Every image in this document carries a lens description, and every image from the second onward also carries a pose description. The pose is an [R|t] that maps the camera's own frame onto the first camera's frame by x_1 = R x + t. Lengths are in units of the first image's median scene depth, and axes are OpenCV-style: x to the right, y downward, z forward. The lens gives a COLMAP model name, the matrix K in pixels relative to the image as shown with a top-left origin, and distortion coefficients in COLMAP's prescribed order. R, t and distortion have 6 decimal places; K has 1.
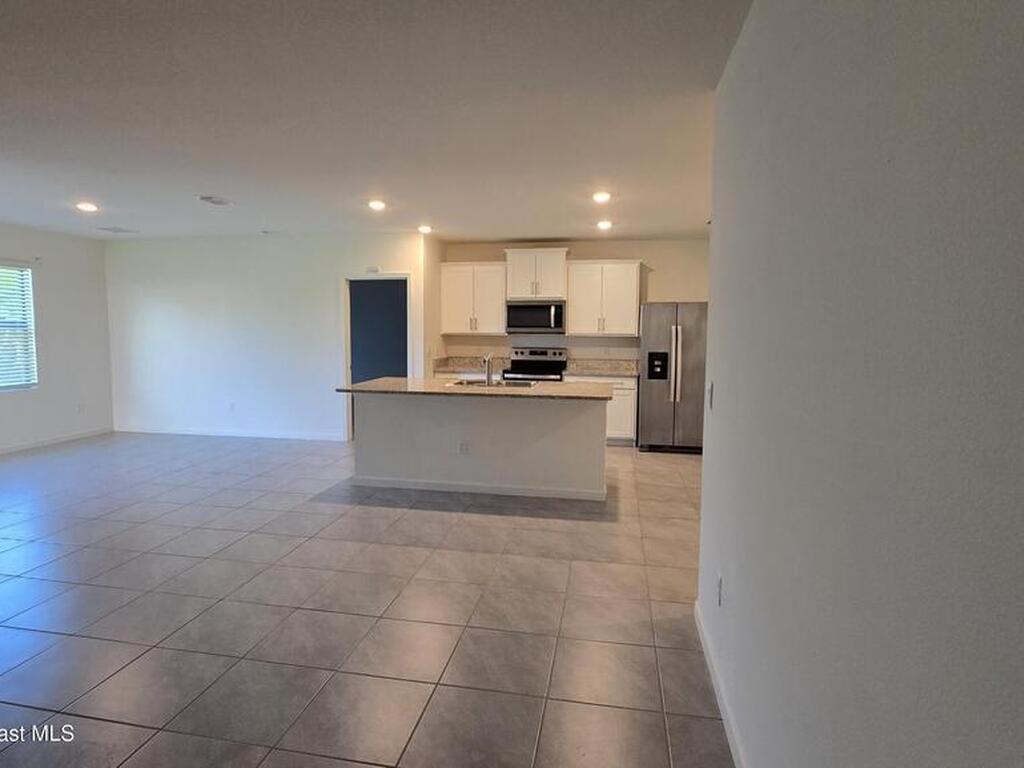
lens RADIAL K [[557.2, 0, 510.9], [0, 557.2, 371.4], [0, 0, 1]] dist [-0.001670, -0.001340]
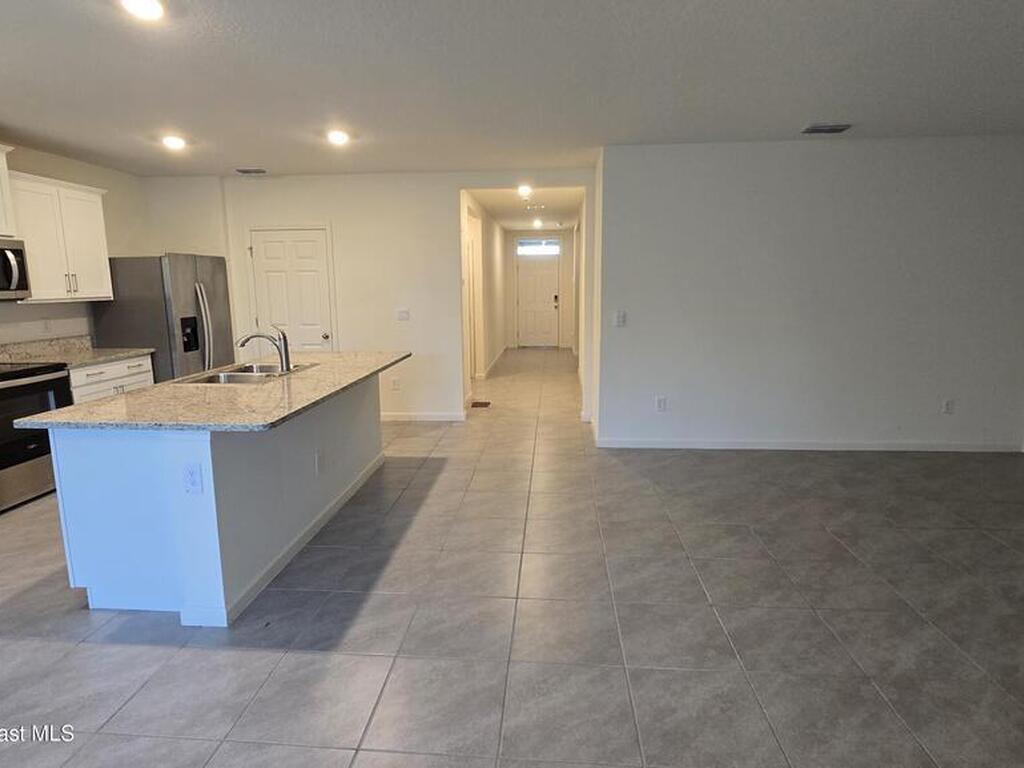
lens RADIAL K [[557.2, 0, 510.9], [0, 557.2, 371.4], [0, 0, 1]] dist [-0.001670, -0.001340]
pose [[-0.106147, -0.163761, 0.980773, -0.582571], [0.090561, 0.980654, 0.173543, -0.054644], [-0.990218, 0.107241, -0.089263, 0.618034]]
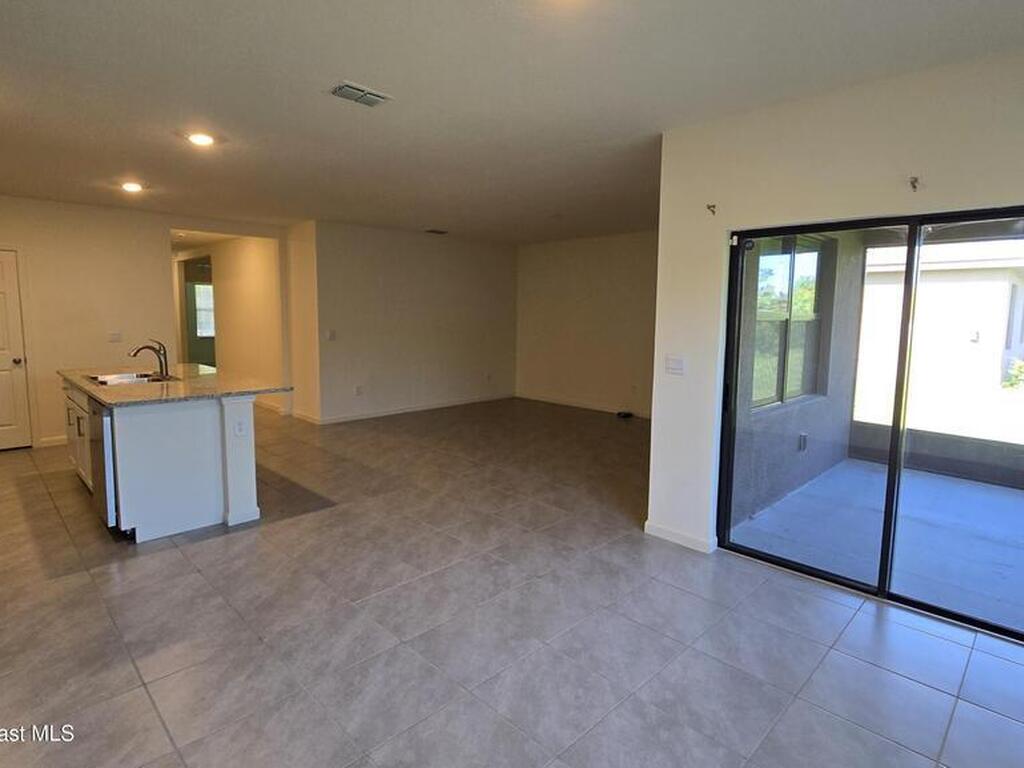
lens RADIAL K [[557.2, 0, 510.9], [0, 557.2, 371.4], [0, 0, 1]] dist [-0.001670, -0.001340]
pose [[-0.822089, -0.076771, 0.564159, -0.778434], [0.029965, 0.983661, 0.177522, -0.095999], [-0.568570, 0.162844, -0.806356, 1.095904]]
